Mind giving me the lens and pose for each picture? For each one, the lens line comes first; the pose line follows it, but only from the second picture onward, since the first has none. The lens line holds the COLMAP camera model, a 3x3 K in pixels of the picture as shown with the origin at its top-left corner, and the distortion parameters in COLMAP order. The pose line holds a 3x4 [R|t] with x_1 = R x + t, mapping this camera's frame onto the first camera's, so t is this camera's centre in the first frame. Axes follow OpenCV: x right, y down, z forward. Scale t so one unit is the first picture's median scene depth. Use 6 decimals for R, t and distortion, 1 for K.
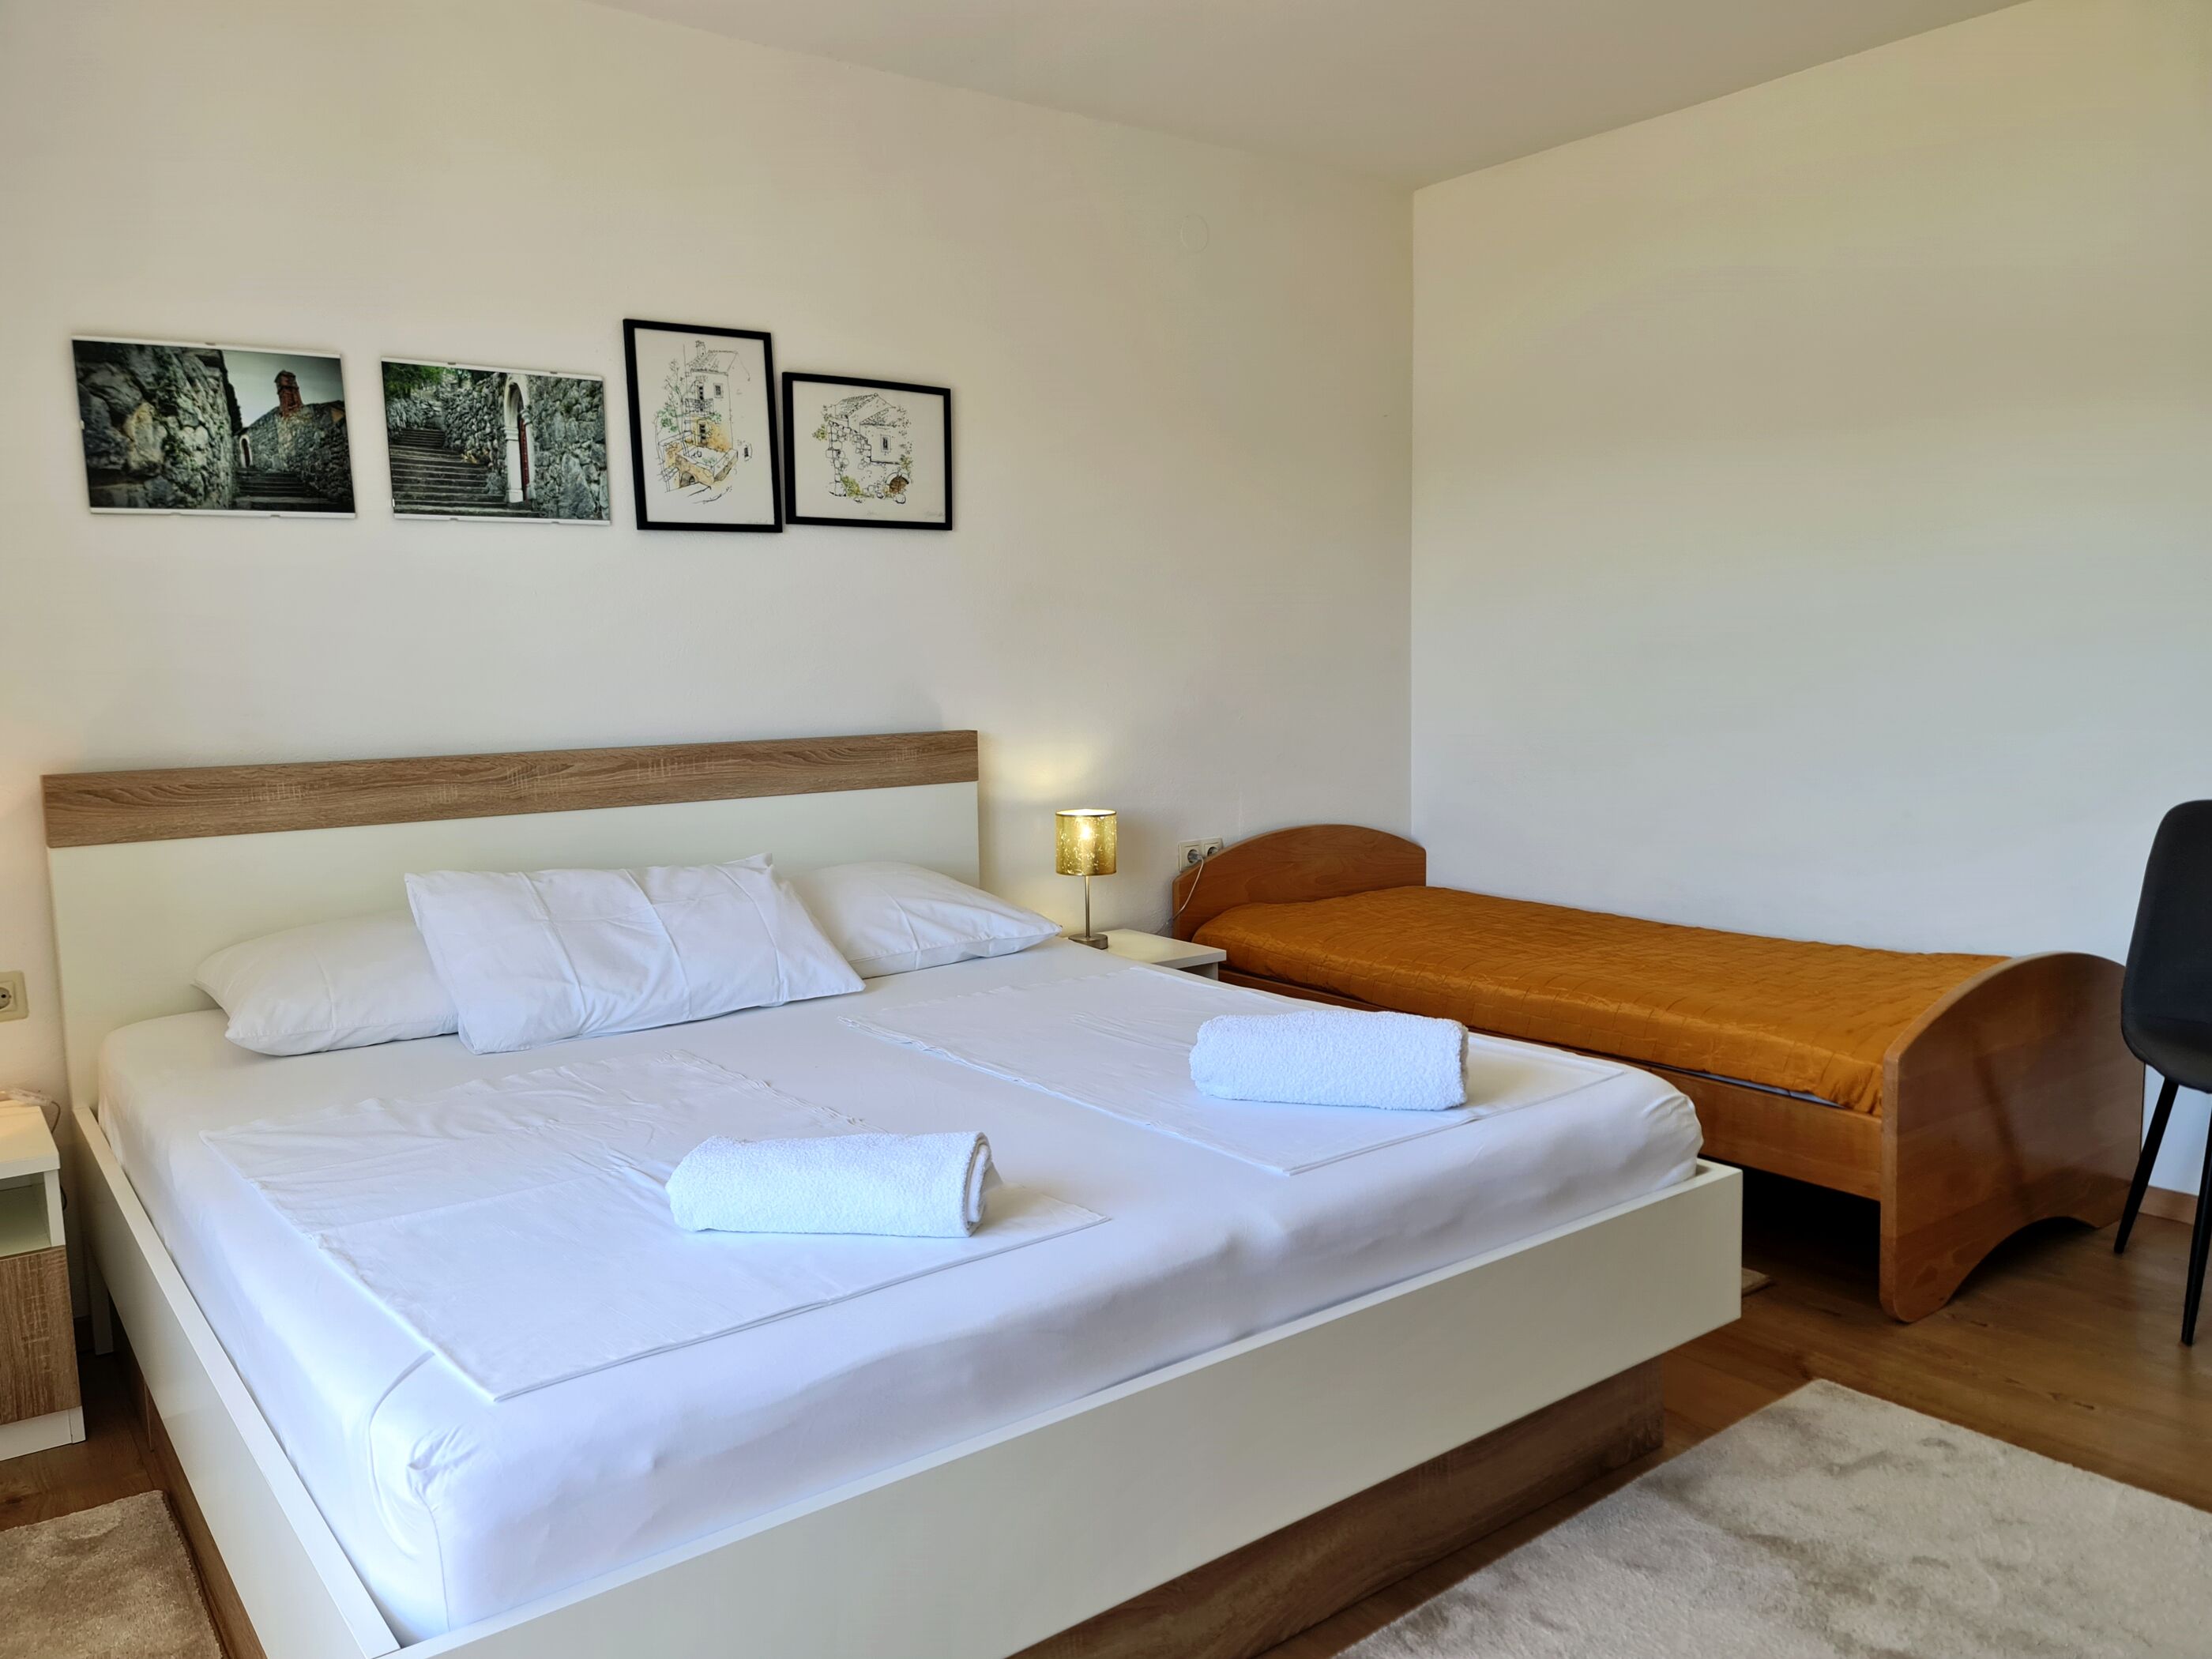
lens RADIAL K [[1648.8, 0, 1108.3], [0, 1648.8, 831.9], [0, 0, 1]] dist [0.056821, -0.023790]
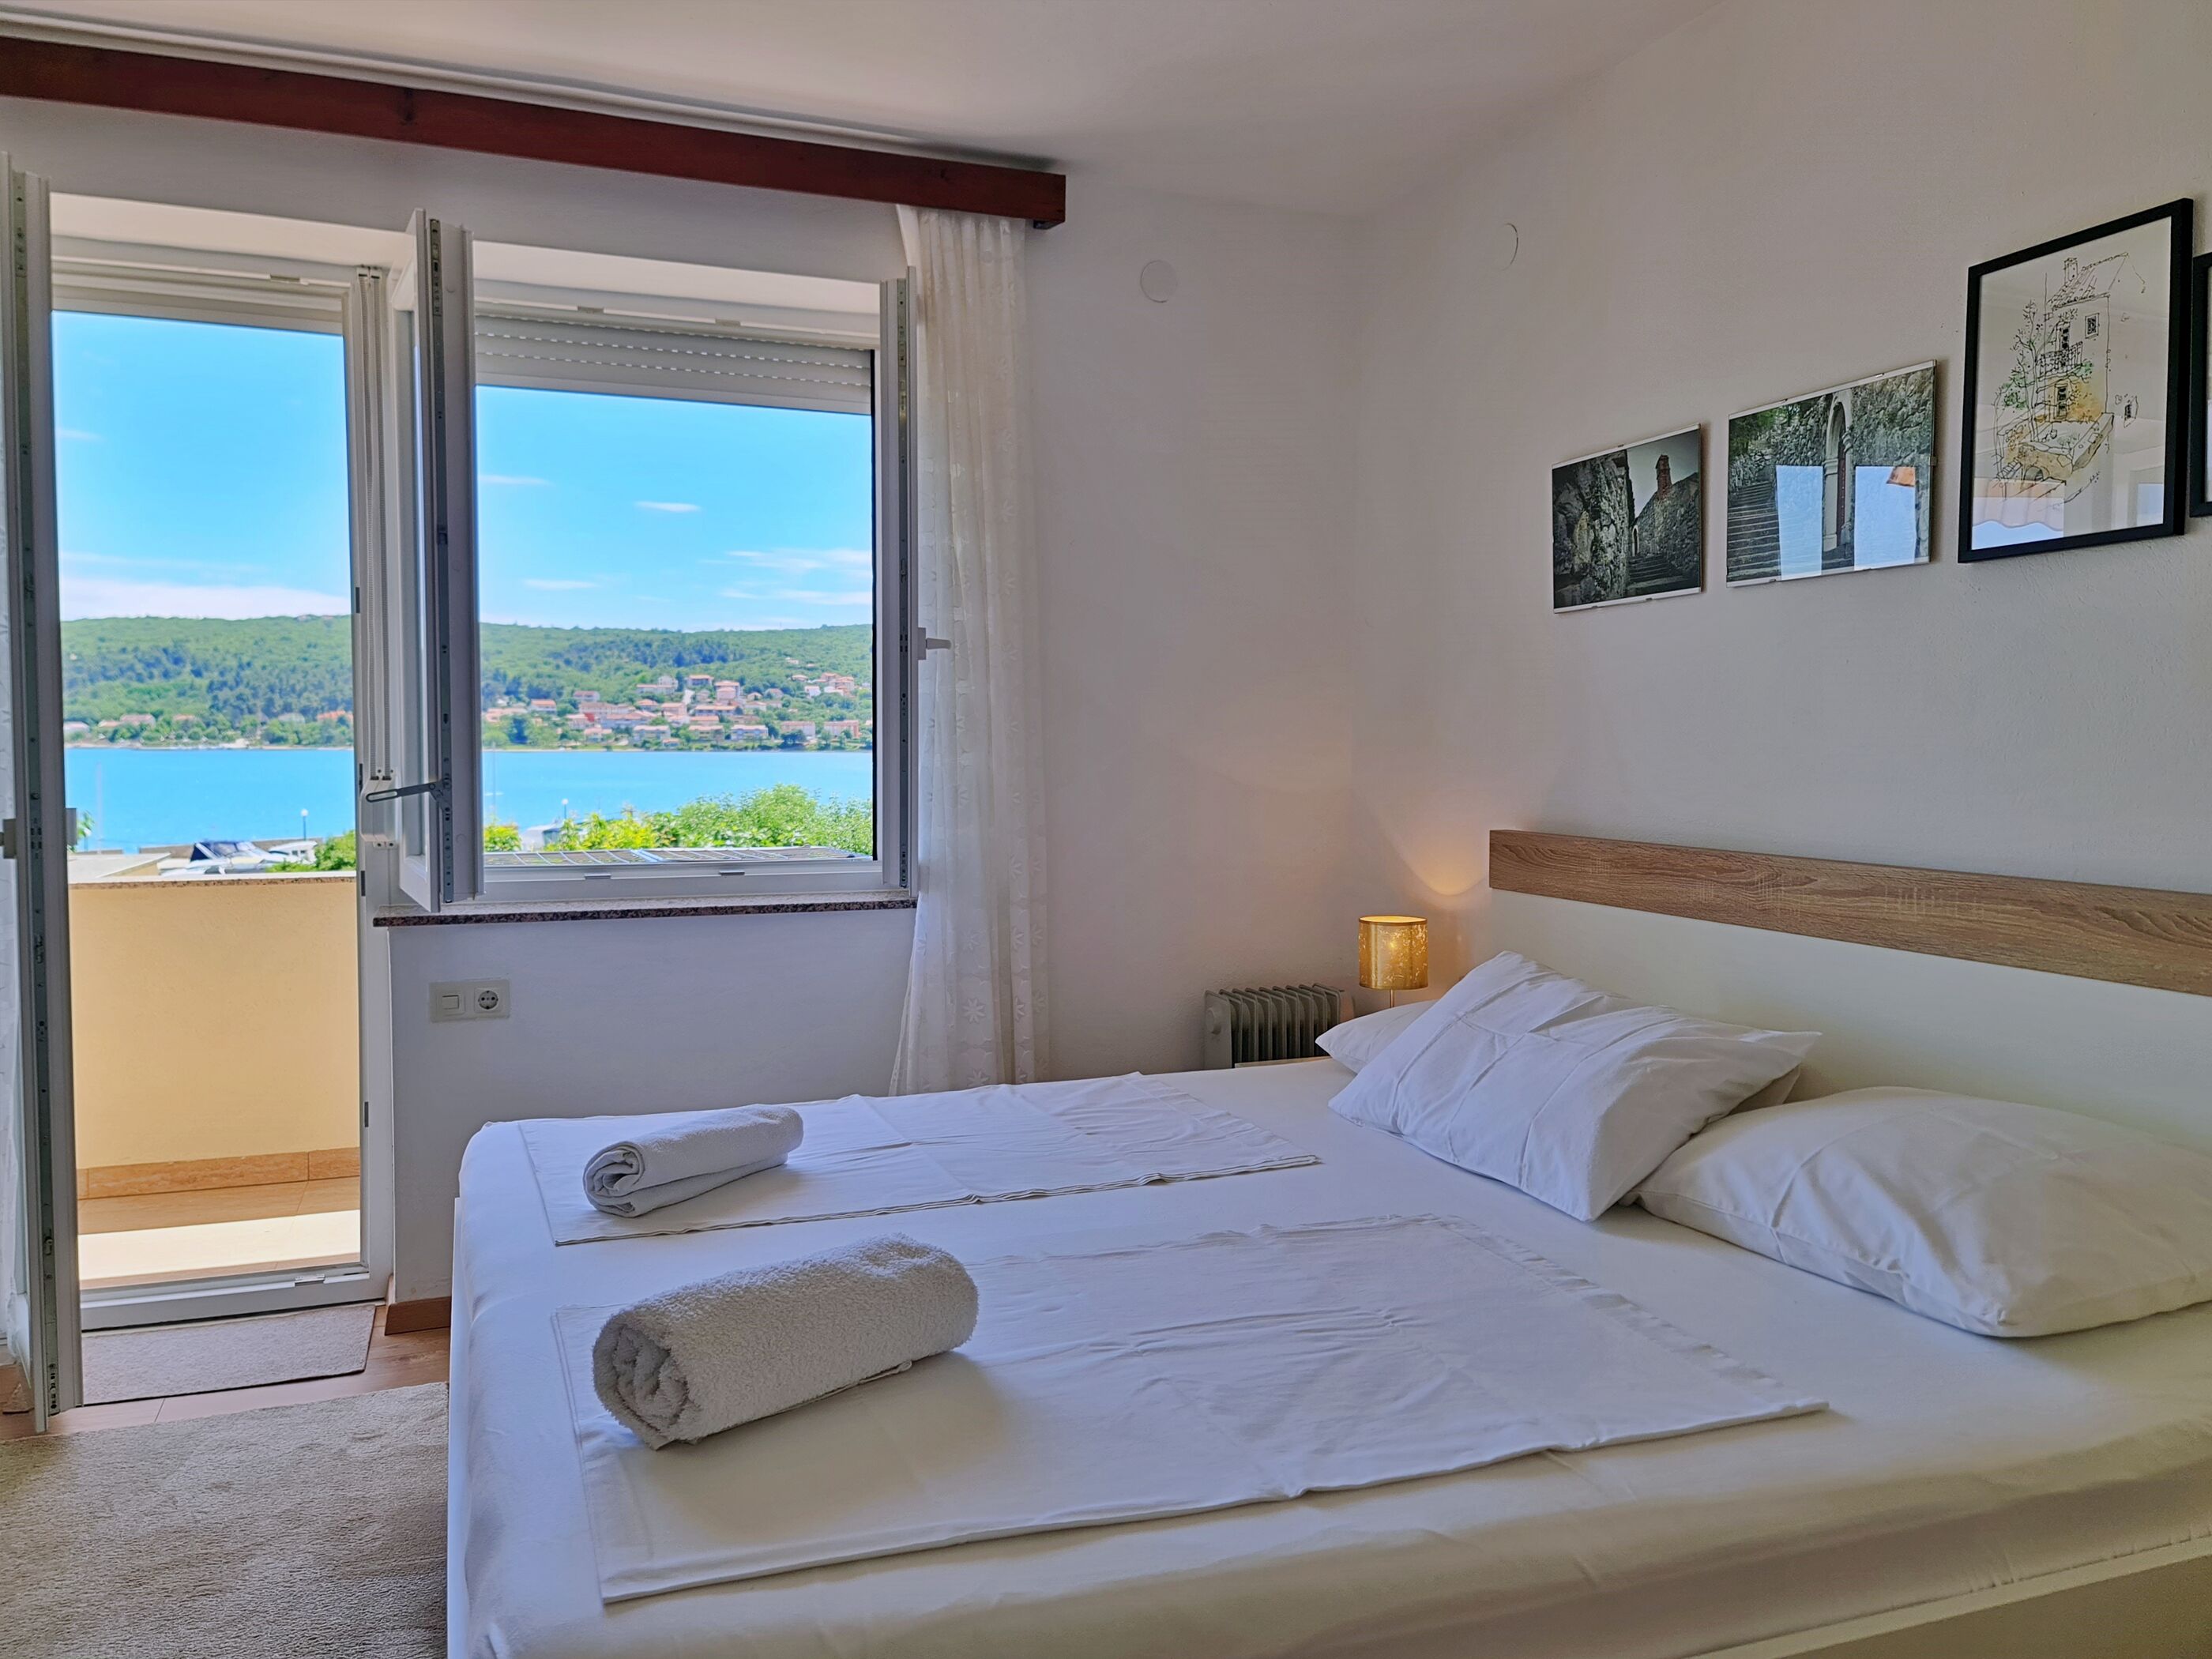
lens RADIAL K [[1648.8, 0, 1101.0], [0, 1648.8, 829.4], [0, 0, 1]] dist [0.056821, -0.023790]
pose [[-0.283567, 0.070471, -0.956359, 0.548266], [-0.105677, 0.988926, 0.104205, -0.115164], [0.953112, 0.130614, -0.272980, 0.933688]]
